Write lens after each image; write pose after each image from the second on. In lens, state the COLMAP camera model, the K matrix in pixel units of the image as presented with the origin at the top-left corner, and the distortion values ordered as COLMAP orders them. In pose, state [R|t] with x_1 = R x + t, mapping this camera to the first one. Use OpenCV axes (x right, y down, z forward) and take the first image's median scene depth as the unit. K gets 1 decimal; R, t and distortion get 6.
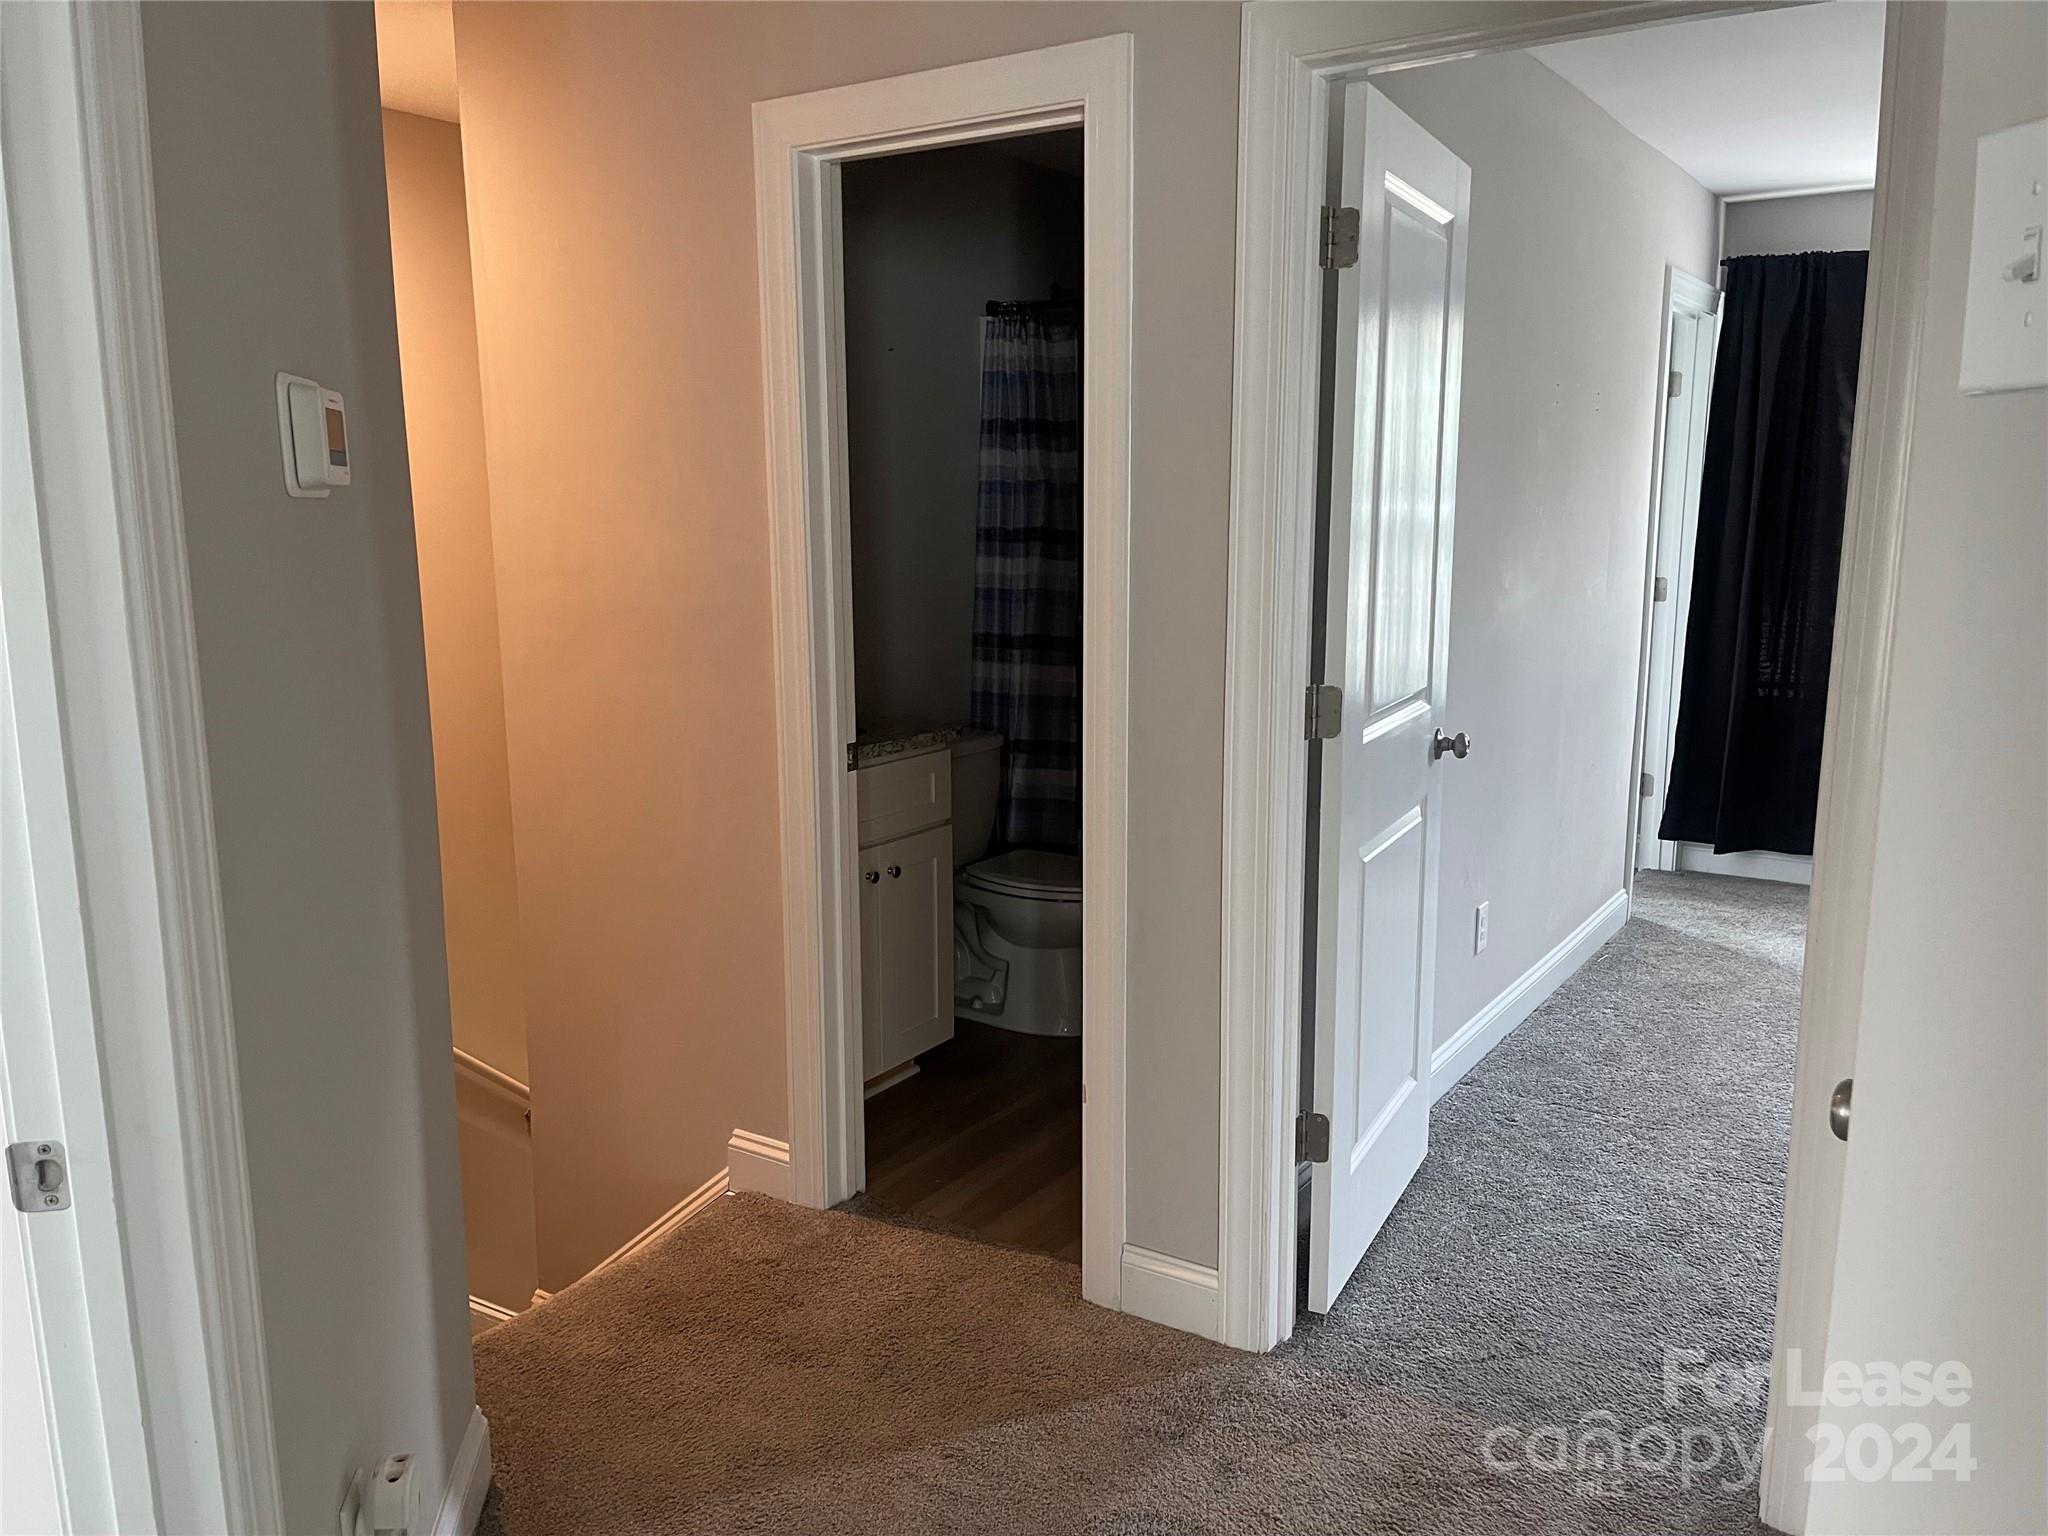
lens RADIAL K [[1552.4, 0, 1028.4], [0, 1552.4, 779.3], [0, 0, 1]] dist [0.073532, -0.094448]
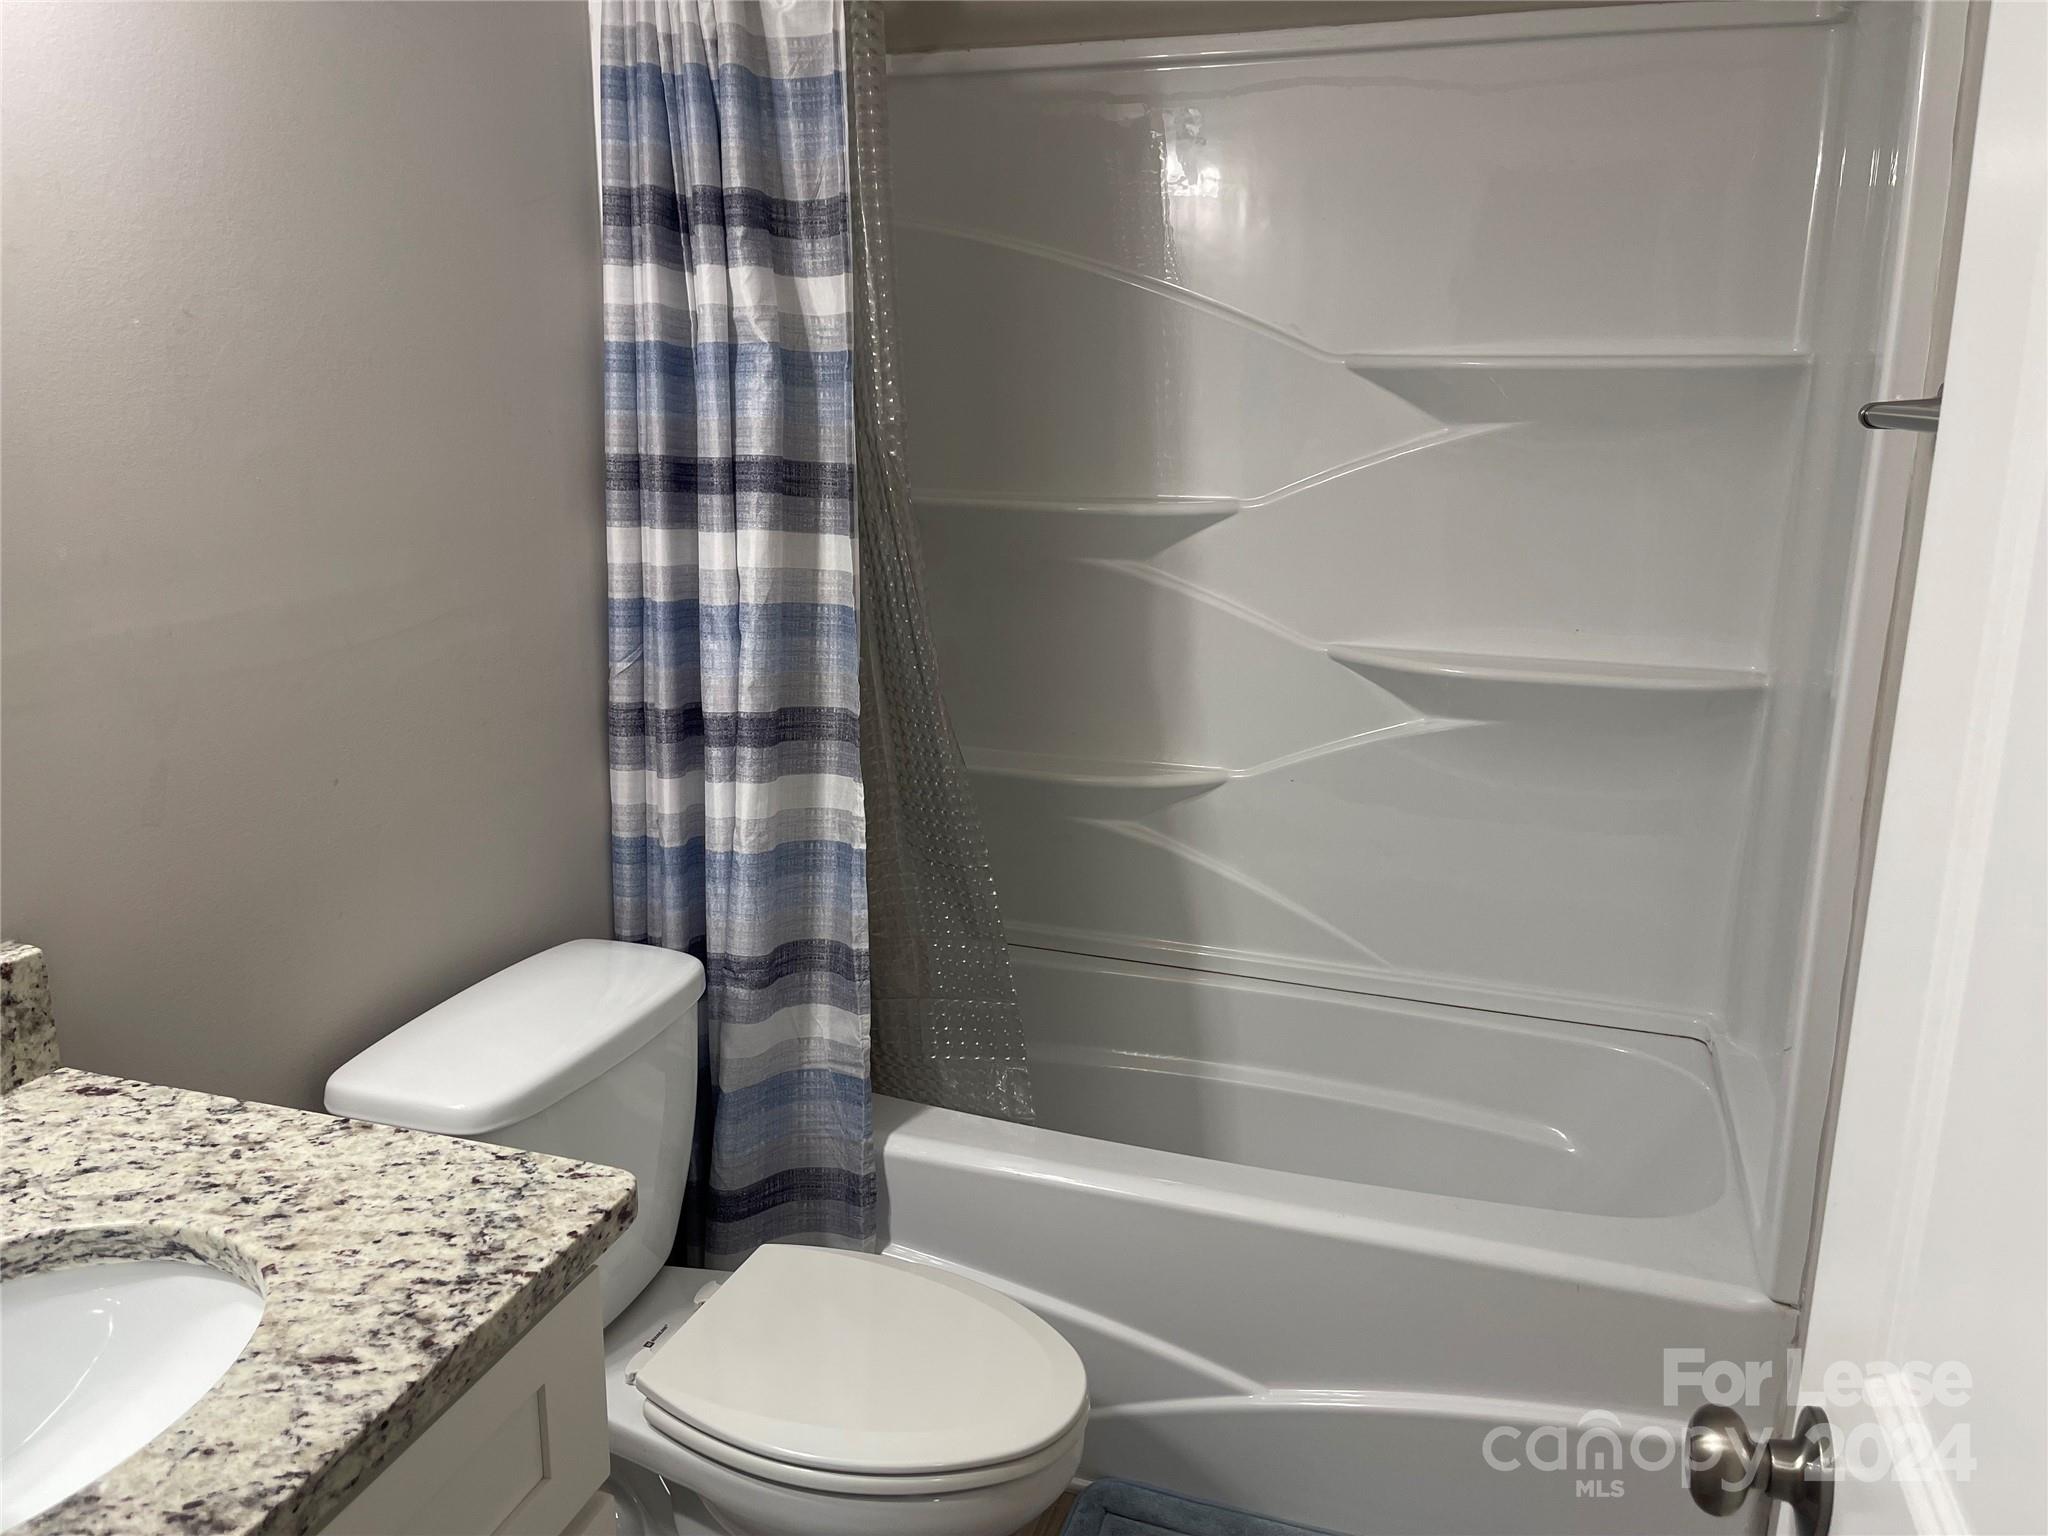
lens RADIAL K [[1552.4, 0, 1006.8], [0, 1552.4, 749.1], [0, 0, 1]] dist [0.073532, -0.094448]
pose [[0.967298, -0.049935, 0.248679, -0.036751], [0.036863, 0.997696, 0.056952, -0.104840], [-0.250950, -0.045923, 0.966910, 0.572601]]
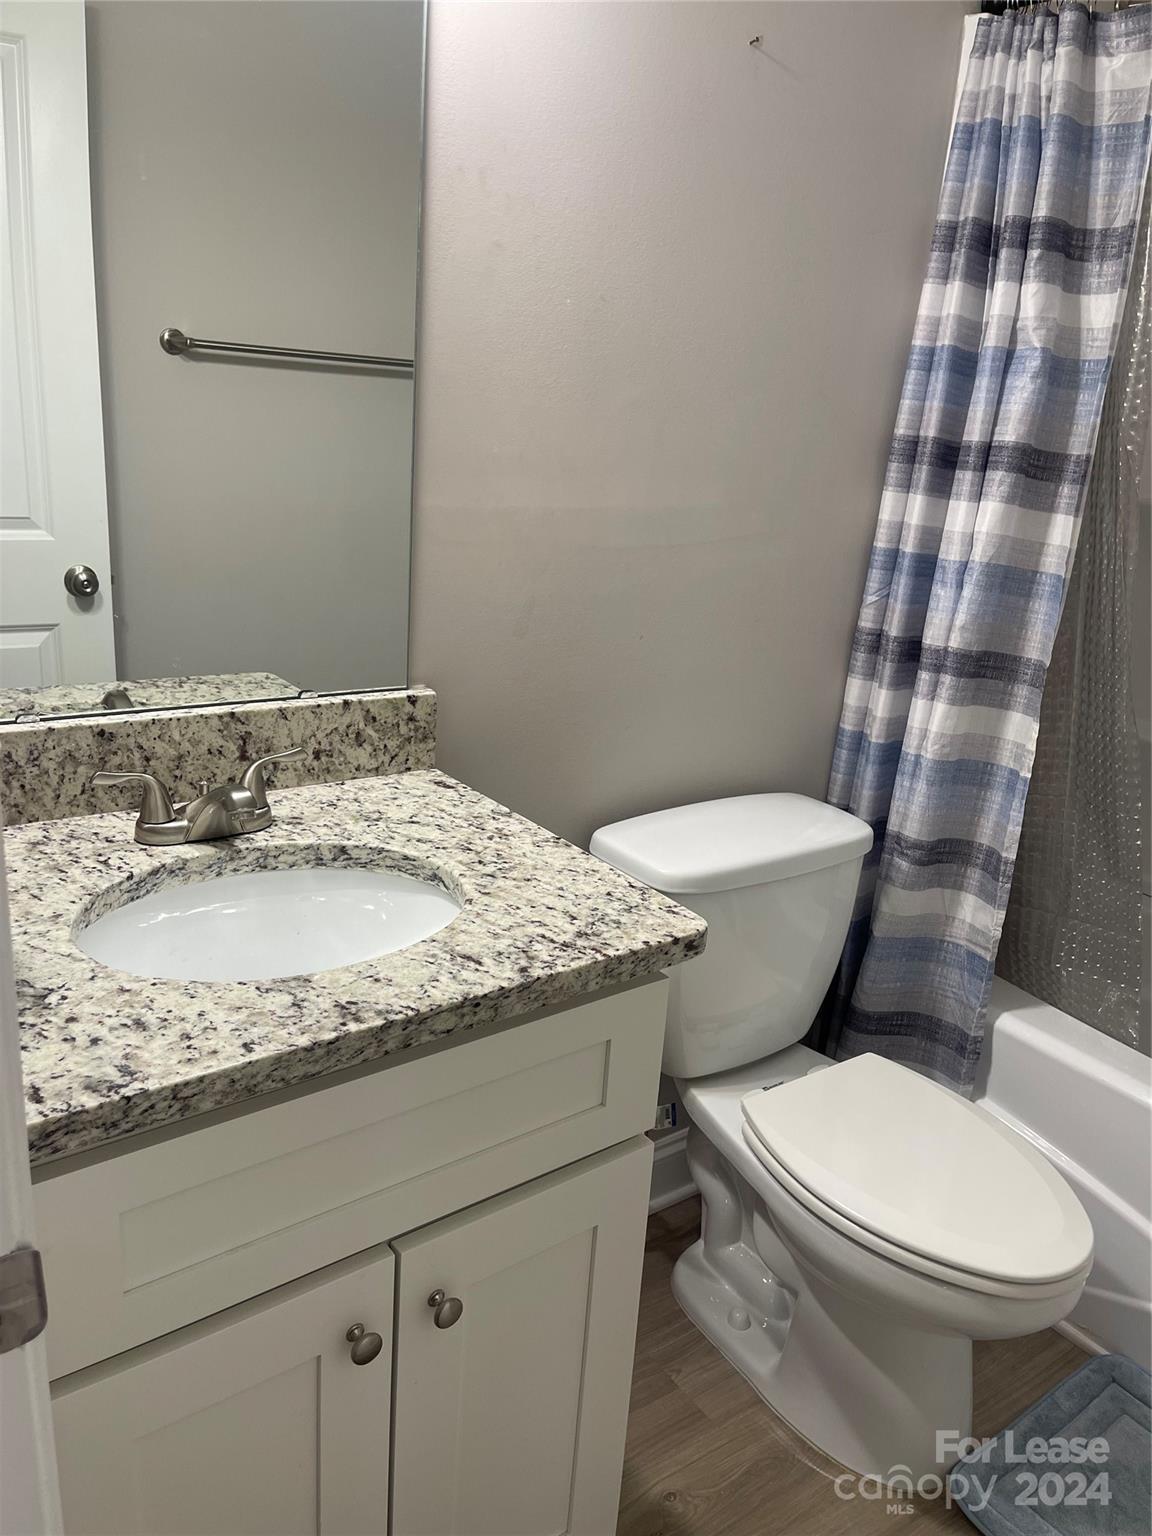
lens RADIAL K [[1164.3, 0, 592.8], [0, 1164.3, 761.1], [0, 0, 1]] dist [0.073532, -0.094448]
pose [[0.941650, 0.167455, -0.291982, 0.007668], [-0.136143, 0.982823, 0.124596, -0.088406], [0.307831, -0.077574, 0.948273, 0.580039]]
